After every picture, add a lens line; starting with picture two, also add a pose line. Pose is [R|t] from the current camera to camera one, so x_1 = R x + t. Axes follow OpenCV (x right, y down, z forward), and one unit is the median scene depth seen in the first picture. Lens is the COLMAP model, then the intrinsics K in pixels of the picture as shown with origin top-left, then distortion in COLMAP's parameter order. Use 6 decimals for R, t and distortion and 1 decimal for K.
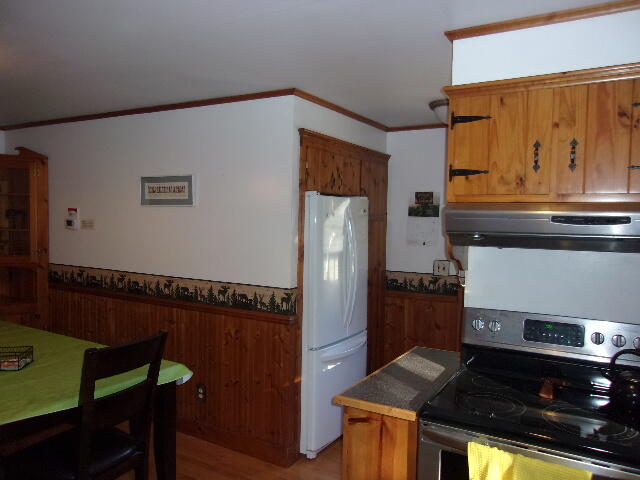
lens RADIAL K [[495.6, 0, 315.9], [0, 495.6, 237.6], [0, 0, 1]] dist [-0.008696, 0.002694]
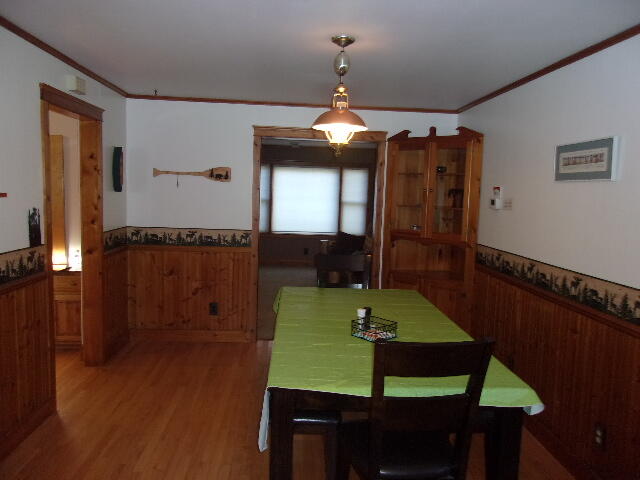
lens RADIAL K [[495.6, 0, 314.8], [0, 495.6, 241.0], [0, 0, 1]] dist [-0.008696, 0.002694]
pose [[0.559178, 0.079472, -0.825230, 0.108491], [-0.048243, 0.996827, 0.063308, 0.000147], [0.827643, 0.004411, 0.561238, 0.226997]]
